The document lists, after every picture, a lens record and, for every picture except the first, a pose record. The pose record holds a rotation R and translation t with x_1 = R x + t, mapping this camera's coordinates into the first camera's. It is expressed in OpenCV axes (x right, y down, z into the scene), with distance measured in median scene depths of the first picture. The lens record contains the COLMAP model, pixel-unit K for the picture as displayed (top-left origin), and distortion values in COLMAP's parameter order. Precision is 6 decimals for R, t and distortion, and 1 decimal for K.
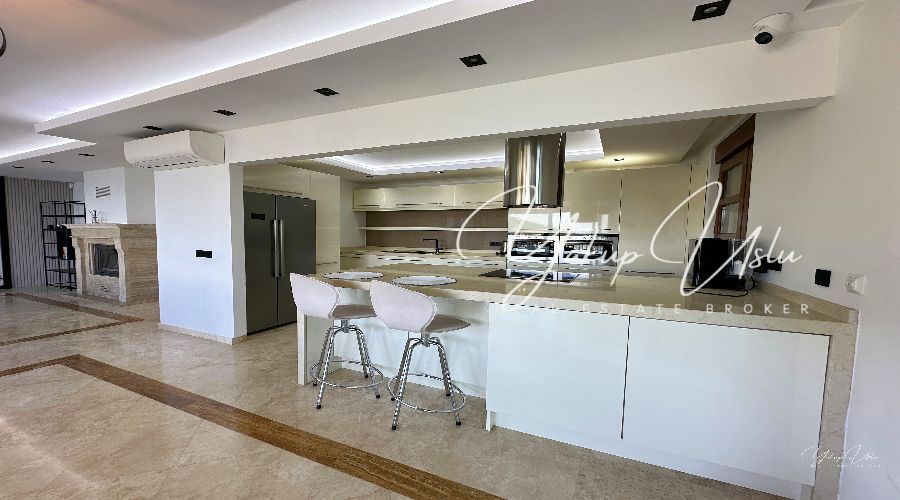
lens RADIAL K [[357.3, 0, 451.4], [0, 357.3, 267.1], [0, 0, 1]] dist [-0.003255, -0.000078]
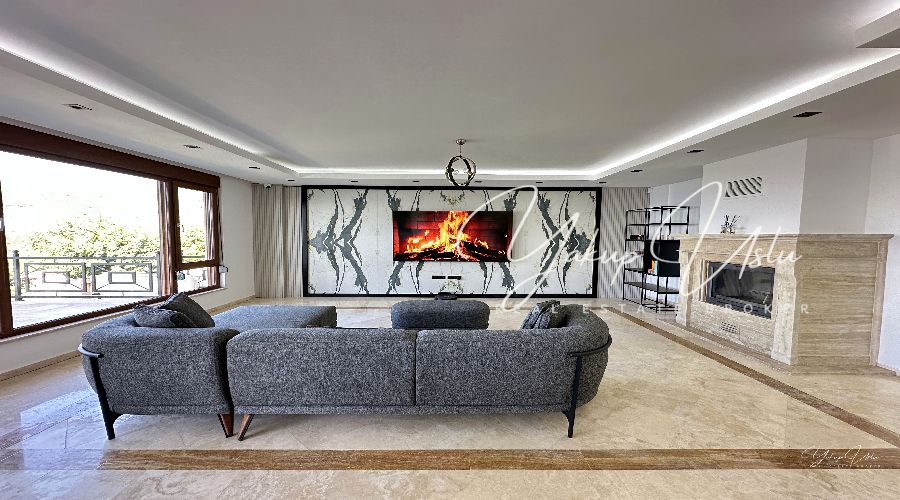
lens RADIAL K [[357.3, 0, 451.4], [0, 357.3, 267.1], [0, 0, 1]] dist [-0.003255, -0.000078]
pose [[0.430474, 0.070987, -0.899807, -0.571225], [-0.085680, 0.995615, 0.037555, -0.033351], [0.898527, 0.060929, 0.434668, 0.204624]]
